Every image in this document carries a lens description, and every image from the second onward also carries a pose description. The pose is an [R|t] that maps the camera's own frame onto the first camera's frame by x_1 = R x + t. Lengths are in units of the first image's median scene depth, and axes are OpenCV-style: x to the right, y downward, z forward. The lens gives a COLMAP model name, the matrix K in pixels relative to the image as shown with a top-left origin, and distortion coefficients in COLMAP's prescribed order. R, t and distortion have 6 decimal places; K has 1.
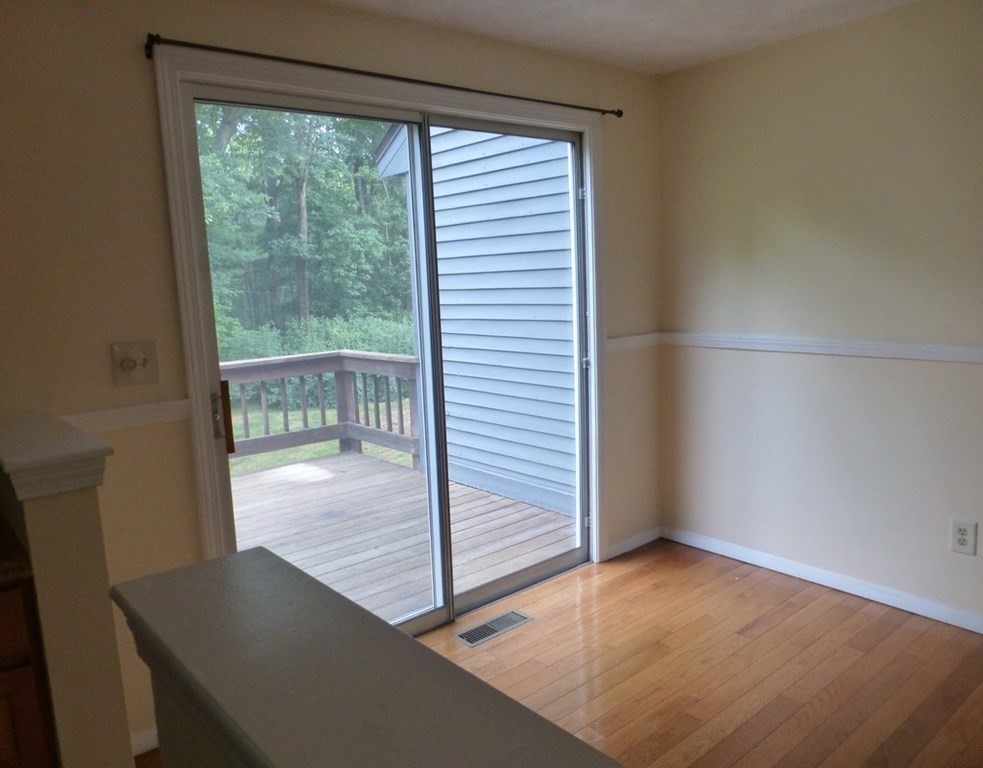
lens RADIAL K [[749.3, 0, 490.7], [0, 749.3, 383.7], [0, 0, 1]] dist [-0.001272, 0.007044]
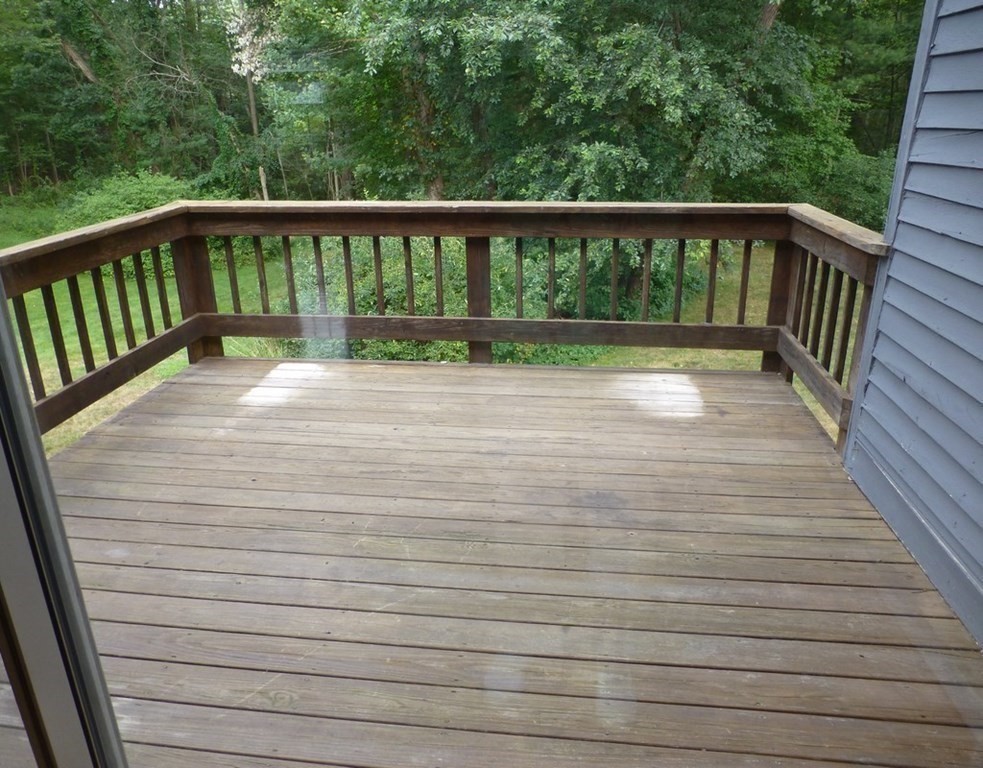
lens RADIAL K [[749.3, 0, 493.8], [0, 749.3, 389.2], [0, 0, 1]] dist [-0.001272, 0.007044]
pose [[0.688603, 0.289212, -0.664968, 0.070893], [-0.122151, 0.950181, 0.286766, -0.050121], [0.714776, -0.116242, 0.689625, 0.446362]]
